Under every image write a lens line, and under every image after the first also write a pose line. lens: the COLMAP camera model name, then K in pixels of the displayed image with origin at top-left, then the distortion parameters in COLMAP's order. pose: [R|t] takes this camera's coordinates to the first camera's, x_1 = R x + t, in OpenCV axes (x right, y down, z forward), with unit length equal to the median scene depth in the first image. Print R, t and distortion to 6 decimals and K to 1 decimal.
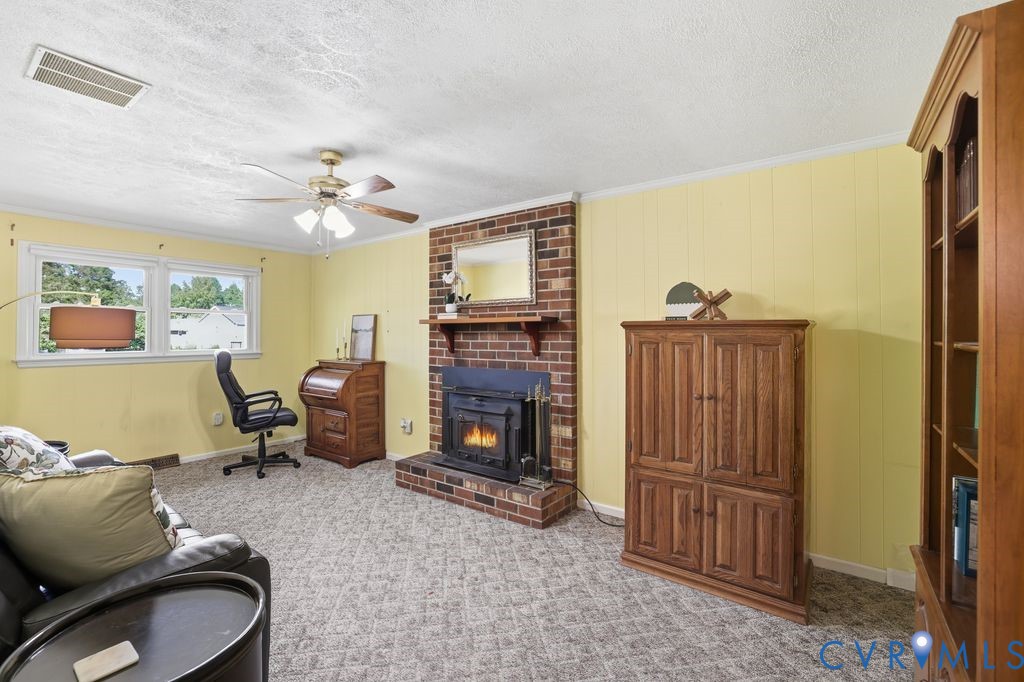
lens RADIAL K [[441.2, 0, 510.3], [0, 441.2, 335.2], [0, 0, 1]] dist [-0.002032, -0.000221]
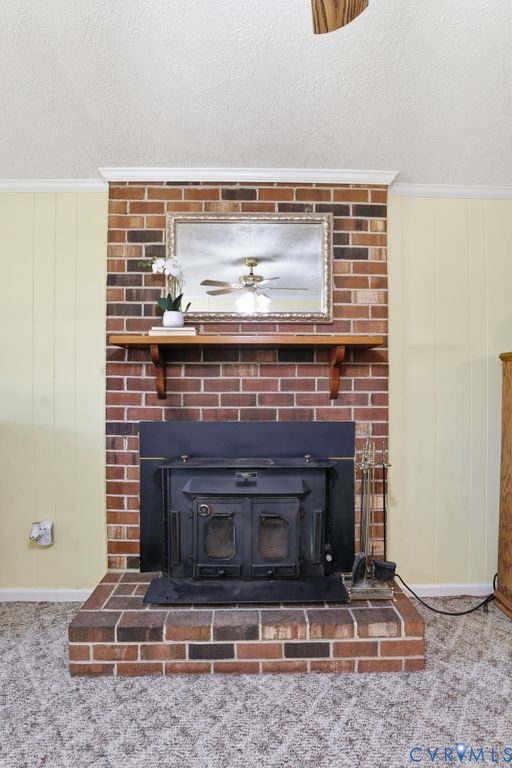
lens RADIAL K [[331.8, 0, 274.3], [0, 331.8, 396.6], [0, 0, 1]] dist [-0.016538, 0.001092]
pose [[0.796745, -0.000535, 0.604315, -0.320015], [0.000086, 1.000000, 0.000772, 0.042682], [-0.604315, -0.000563, 0.796745, 0.634756]]
